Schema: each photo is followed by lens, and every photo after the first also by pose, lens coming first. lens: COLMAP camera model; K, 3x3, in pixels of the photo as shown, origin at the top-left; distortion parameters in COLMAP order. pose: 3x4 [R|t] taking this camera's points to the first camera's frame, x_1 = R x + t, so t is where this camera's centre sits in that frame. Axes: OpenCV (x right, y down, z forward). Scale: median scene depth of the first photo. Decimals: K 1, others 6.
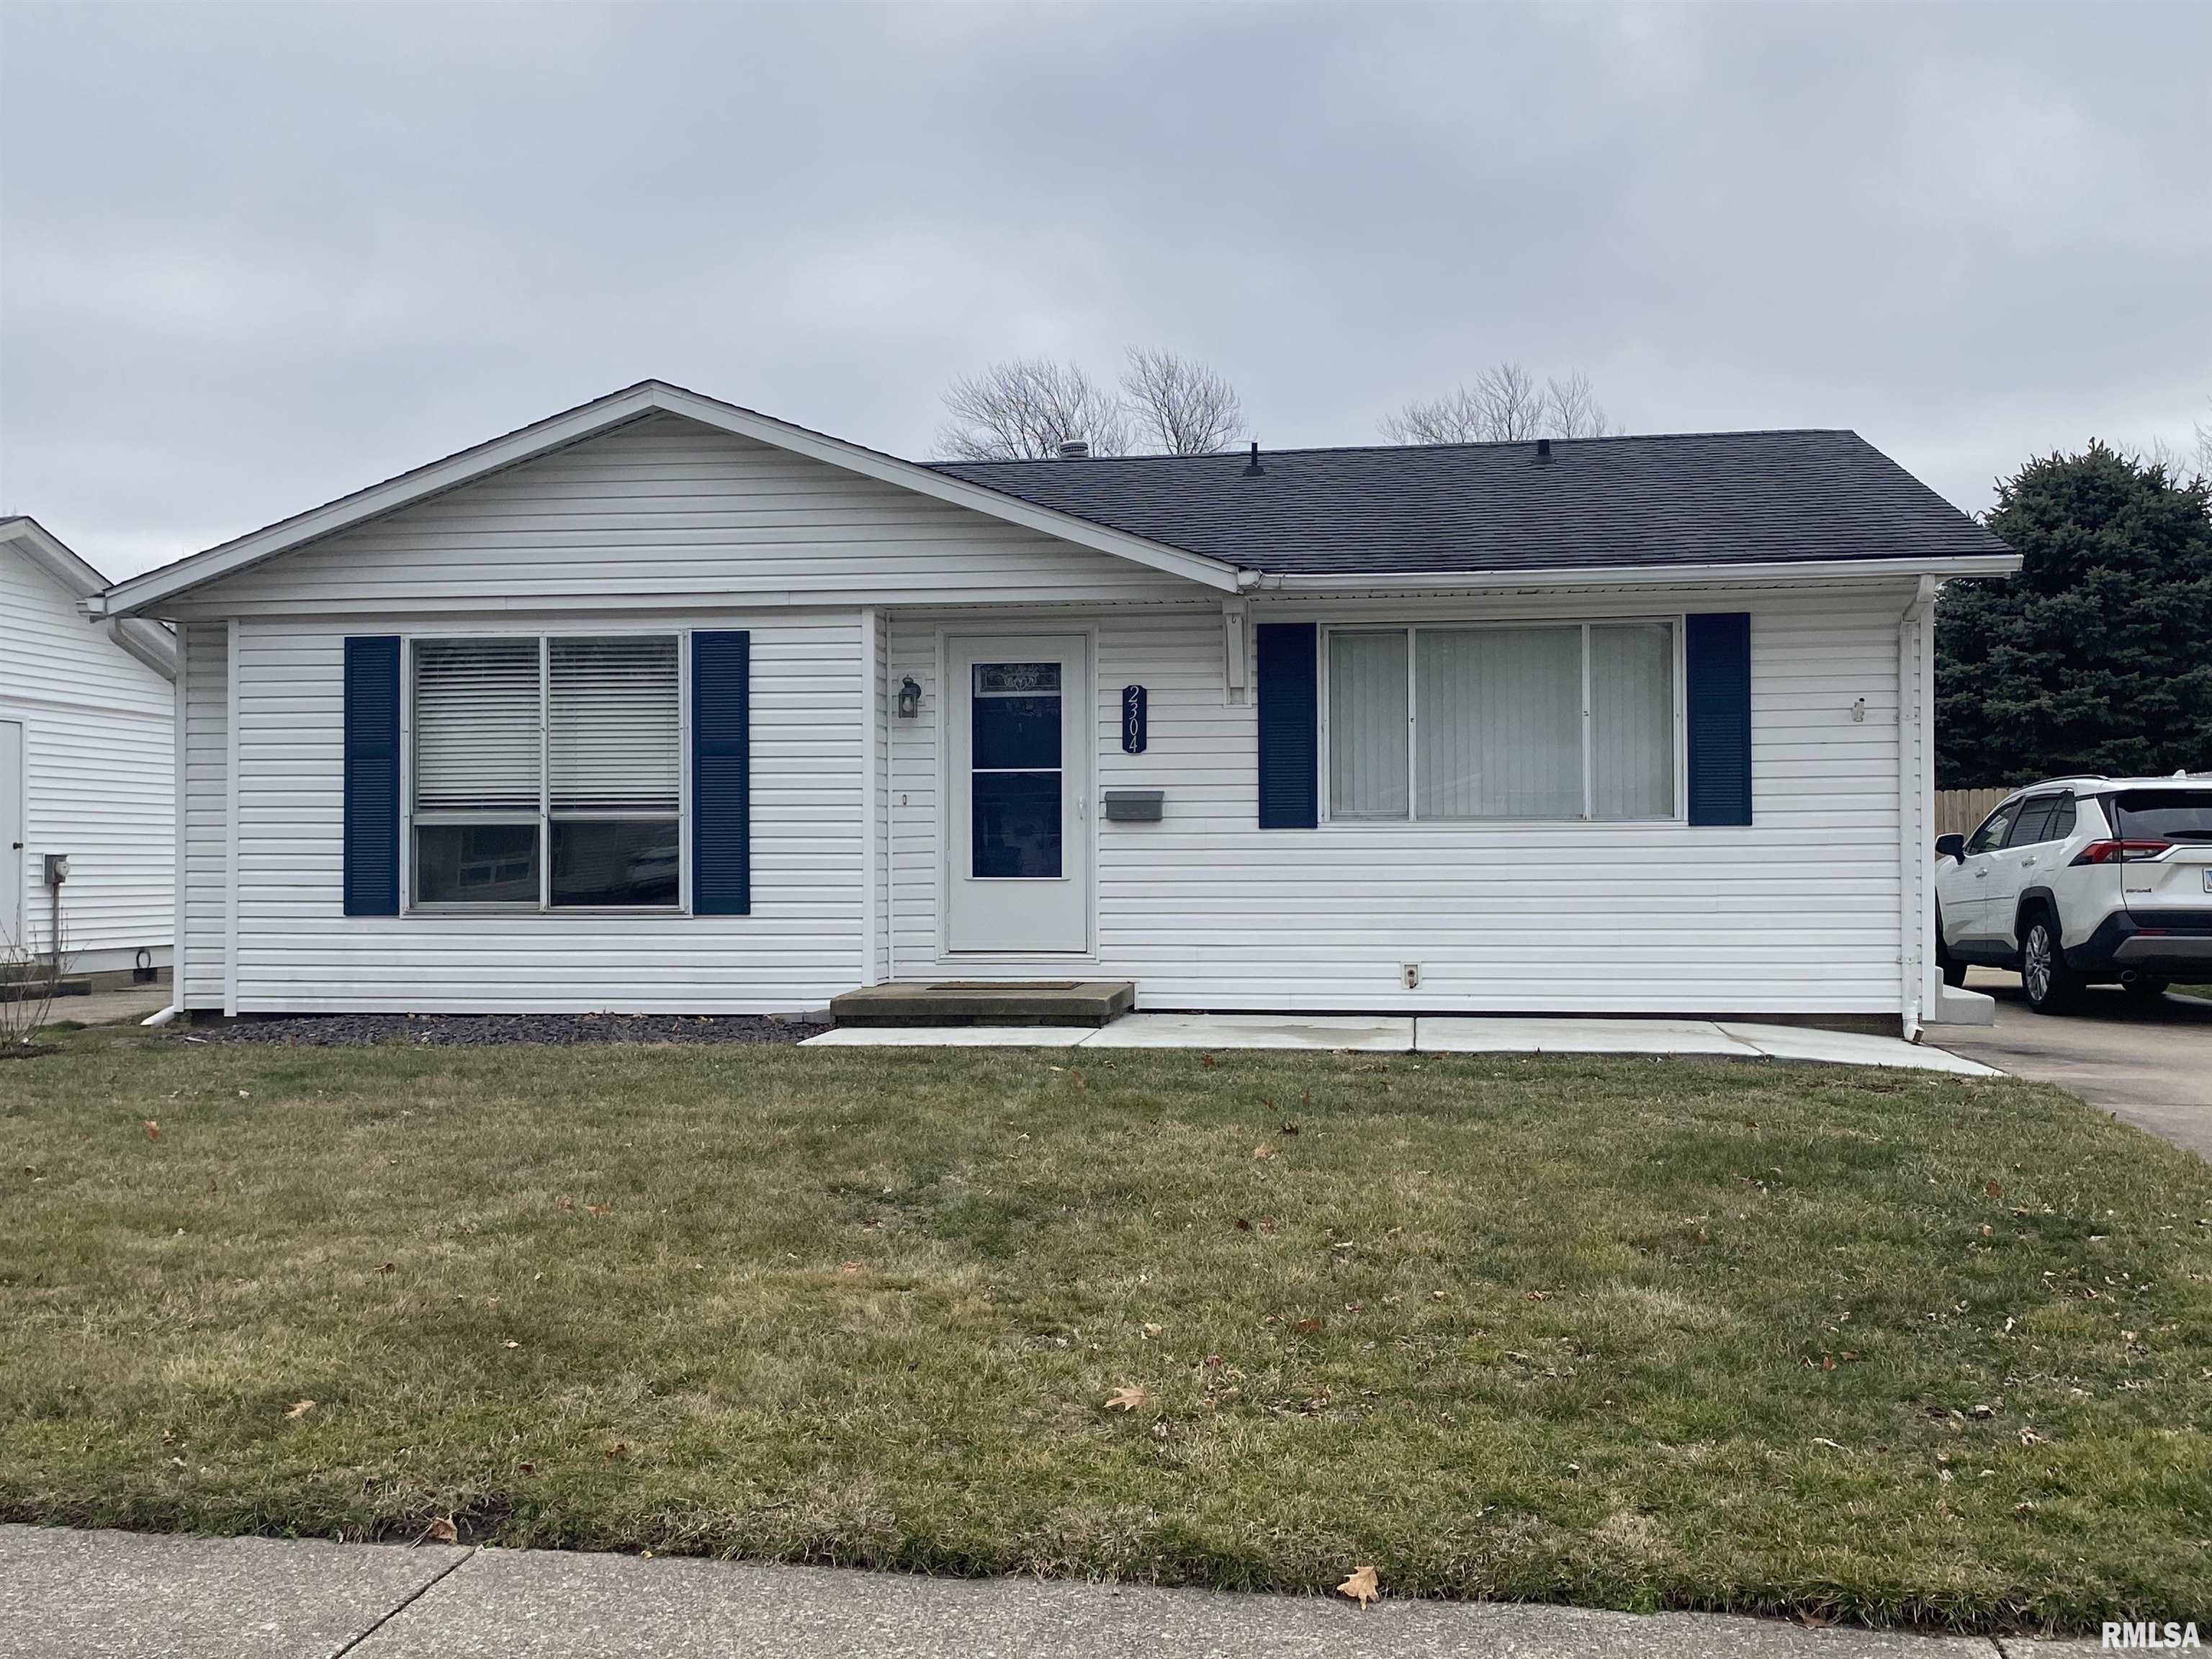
lens RADIAL K [[2179.3, 0, 1106.0], [0, 2179.3, 829.5], [0, 0, 1]] dist [0.014115, 0.007067]
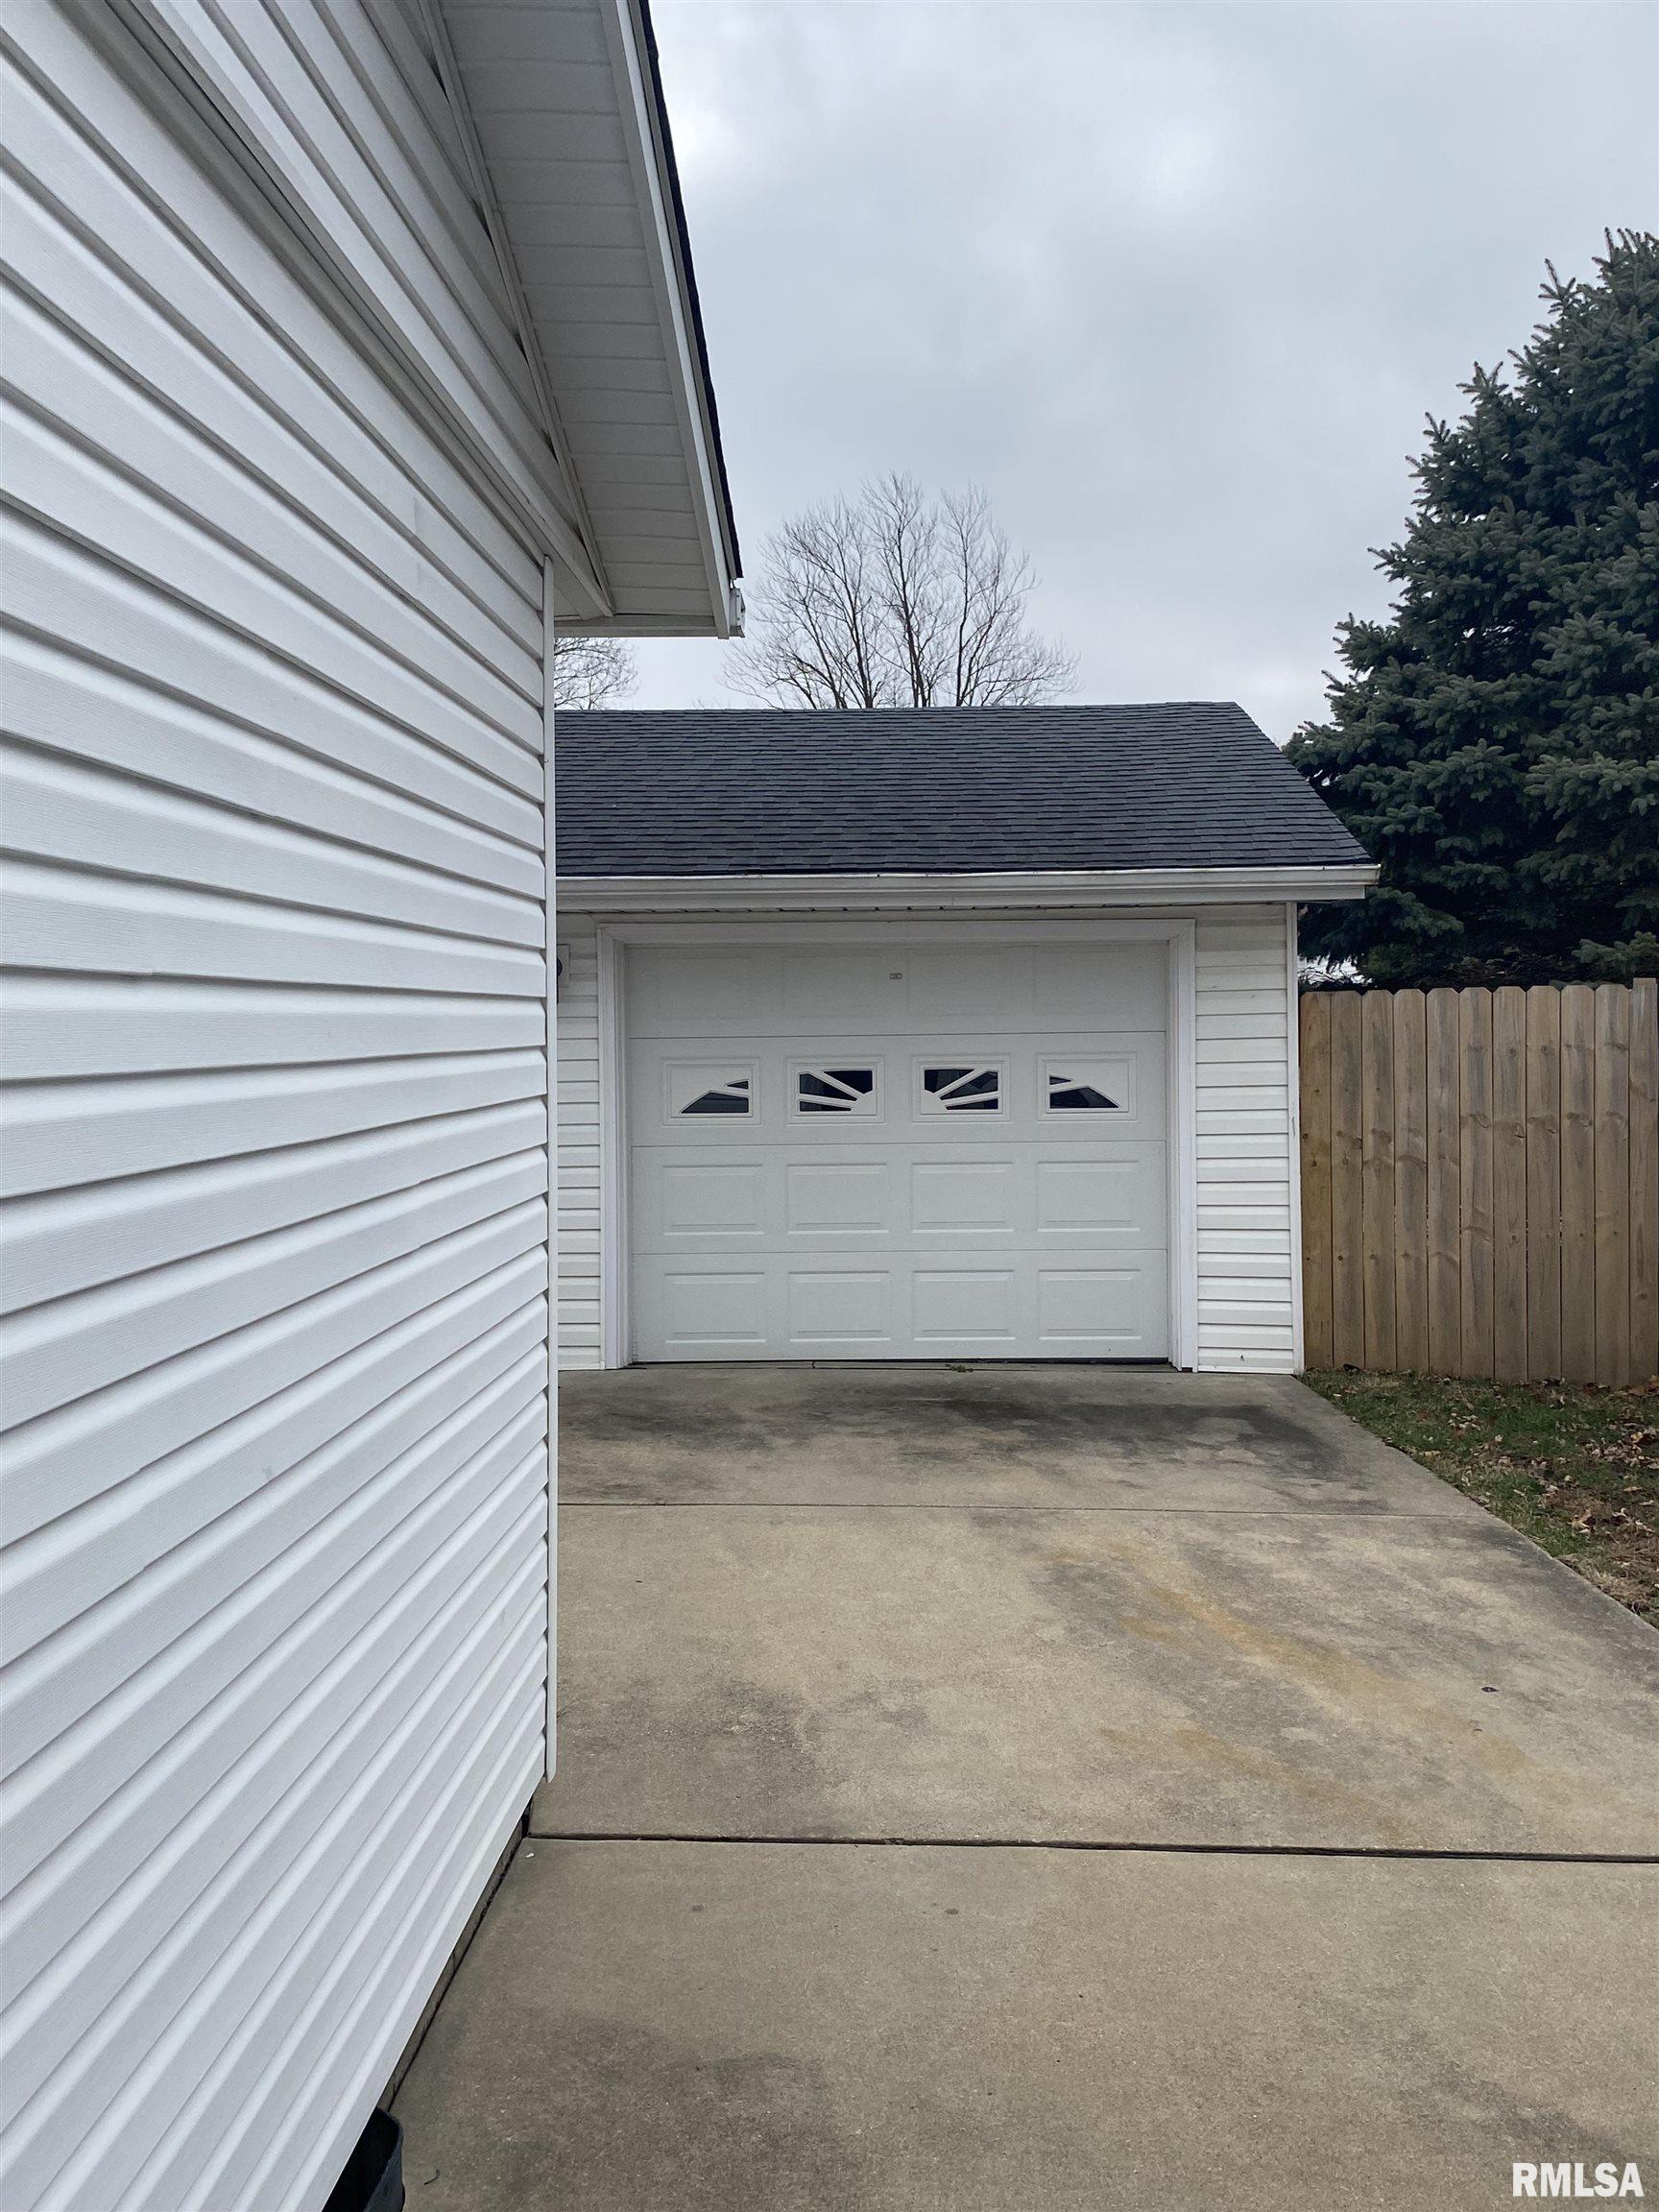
lens RADIAL K [[1948.6, 0, 829.5], [0, 1948.6, 1106.0], [0, 0, 1]] dist [0.000506, 0.003110]
pose [[0.994809, -0.003692, 0.101689, 0.238278], [-0.002233, 0.998309, 0.058094, -0.016977], [-0.101732, -0.058020, 0.993119, 0.655259]]
